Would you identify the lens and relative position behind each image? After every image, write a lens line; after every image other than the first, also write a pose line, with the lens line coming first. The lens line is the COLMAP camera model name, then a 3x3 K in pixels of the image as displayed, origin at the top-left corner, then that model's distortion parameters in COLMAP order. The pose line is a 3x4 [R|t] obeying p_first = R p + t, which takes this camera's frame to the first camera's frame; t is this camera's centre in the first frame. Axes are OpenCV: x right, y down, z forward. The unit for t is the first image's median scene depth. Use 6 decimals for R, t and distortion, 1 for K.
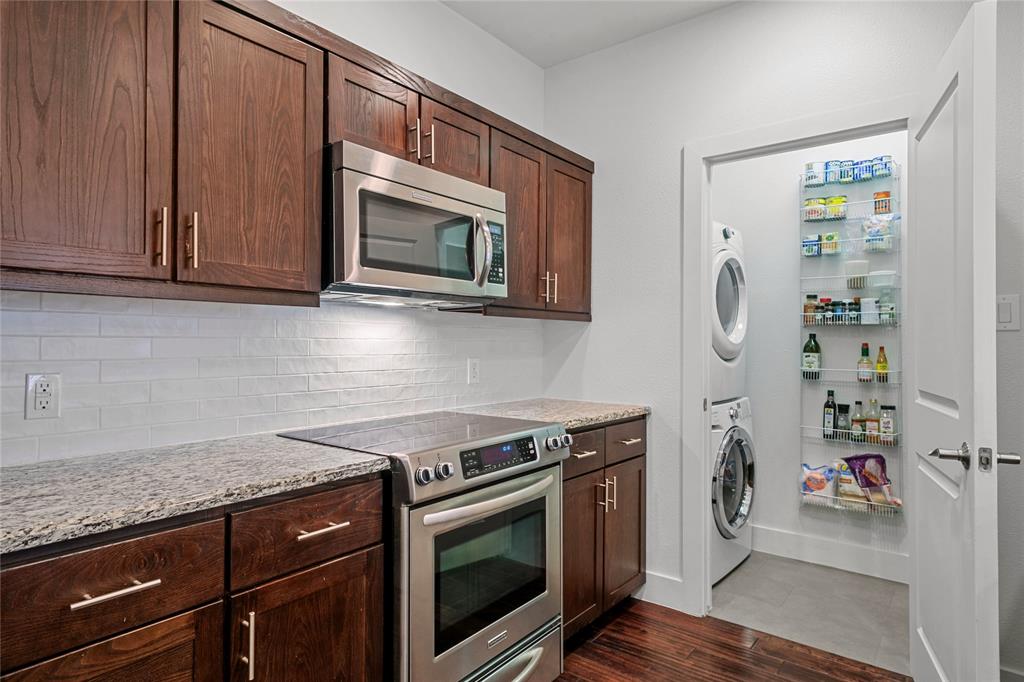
lens RADIAL K [[583.4, 0, 508.7], [0, 583.4, 340.2], [0, 0, 1]] dist [0.018987, -0.000604]
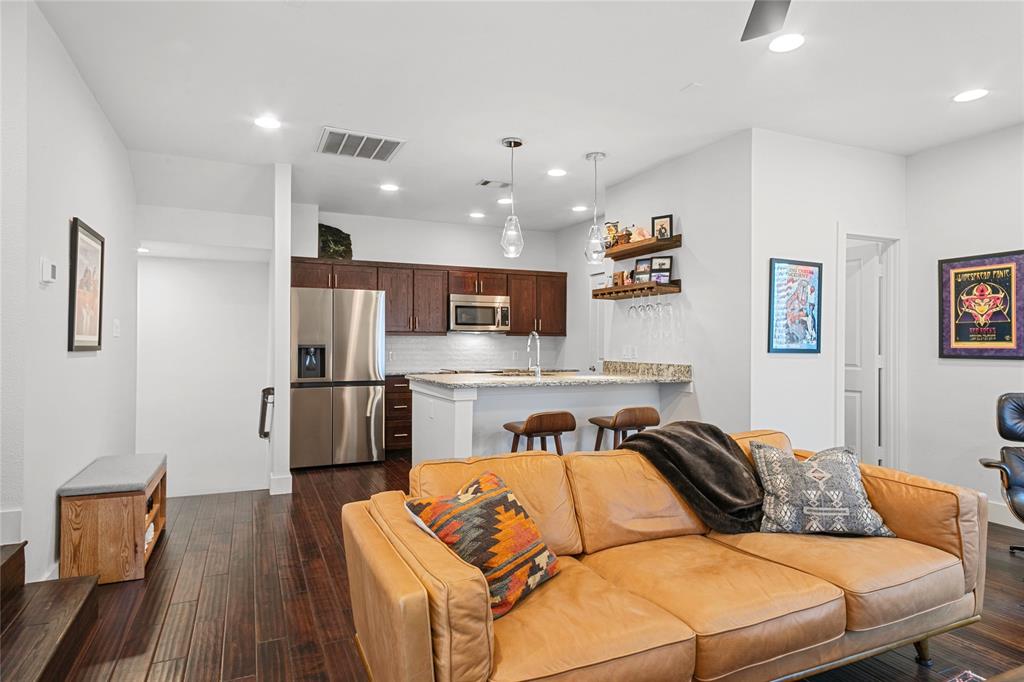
lens RADIAL K [[578.8, 0, 509.1], [0, 578.8, 347.5], [0, 0, 1]] dist [0.016877, 0.001147]
pose [[0.885649, -0.001151, -0.464353, 1.706650], [0.003790, 0.999982, 0.004750, 0.005761], [0.464339, -0.005967, 0.885637, -2.077239]]
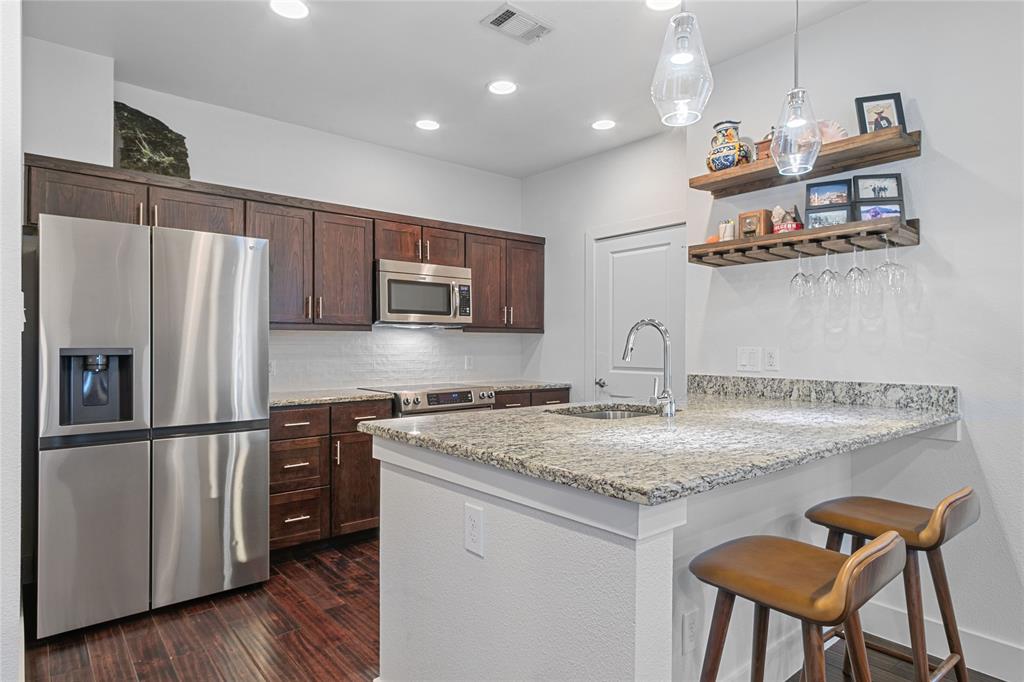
lens RADIAL K [[578.8, 0, 509.1], [0, 578.8, 347.5], [0, 0, 1]] dist [0.016877, 0.001147]
pose [[0.977636, -0.004784, -0.210252, 0.620888], [0.006120, 0.999965, 0.005707, -0.002039], [0.210217, -0.006867, 0.977631, -1.011039]]
